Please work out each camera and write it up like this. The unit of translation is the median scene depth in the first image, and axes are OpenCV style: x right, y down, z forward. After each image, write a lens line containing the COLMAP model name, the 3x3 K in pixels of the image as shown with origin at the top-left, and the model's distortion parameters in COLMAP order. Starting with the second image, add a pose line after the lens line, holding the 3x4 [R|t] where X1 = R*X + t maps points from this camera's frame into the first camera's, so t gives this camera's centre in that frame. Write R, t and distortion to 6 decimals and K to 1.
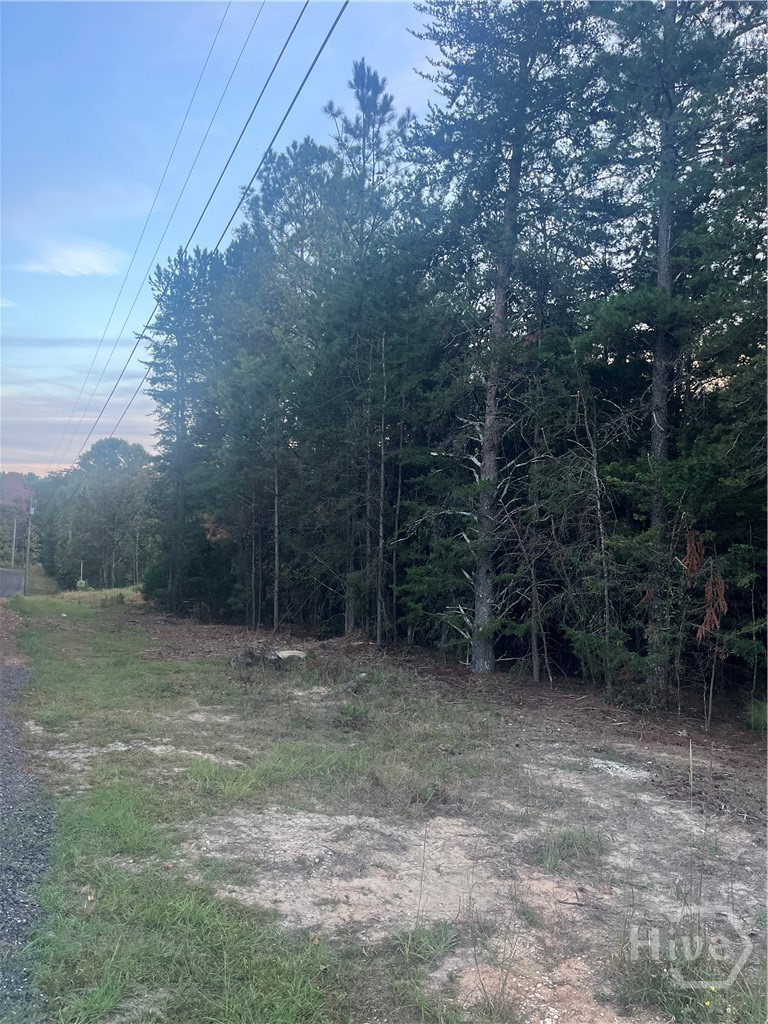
lens RADIAL K [[780.0, 0, 384.0], [0, 780.0, 512.0], [0, 0, 1]] dist [0.086143, -0.133875]
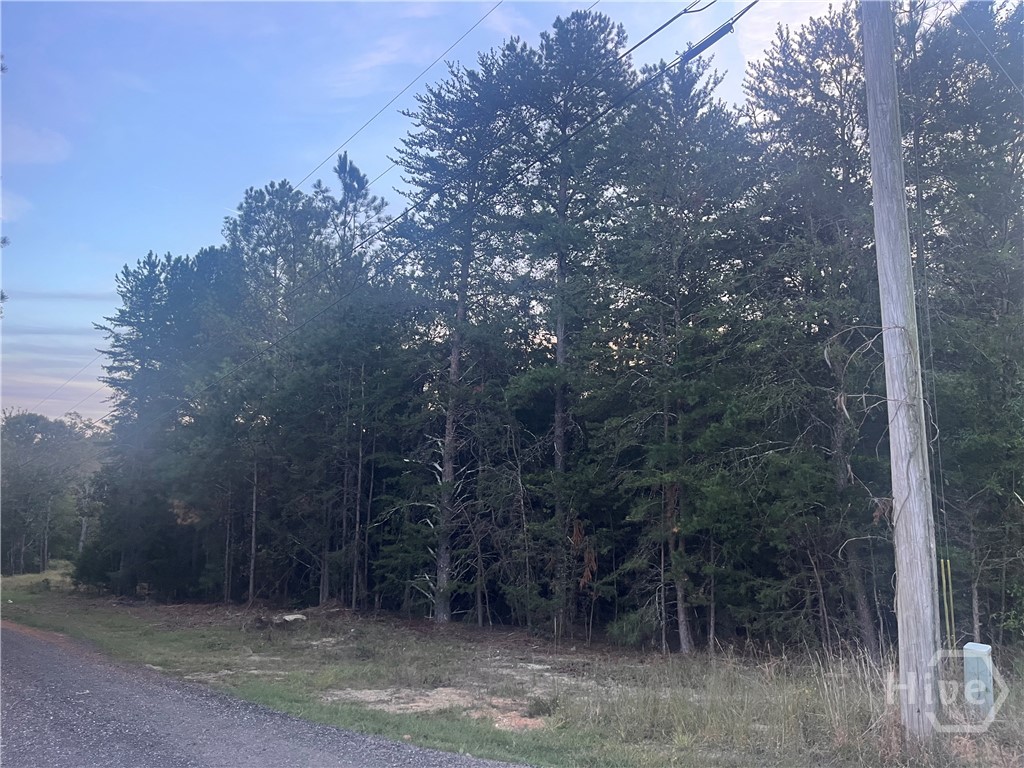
lens RADIAL K [[780.0, 0, 512.0], [0, 780.0, 384.0], [0, 0, 1]] dist [0.086143, -0.133875]
pose [[0.968052, 0.026053, 0.249394, -0.109130], [0.005287, 0.992246, -0.124177, -0.039437], [-0.250695, 0.121528, 0.960408, -0.403242]]
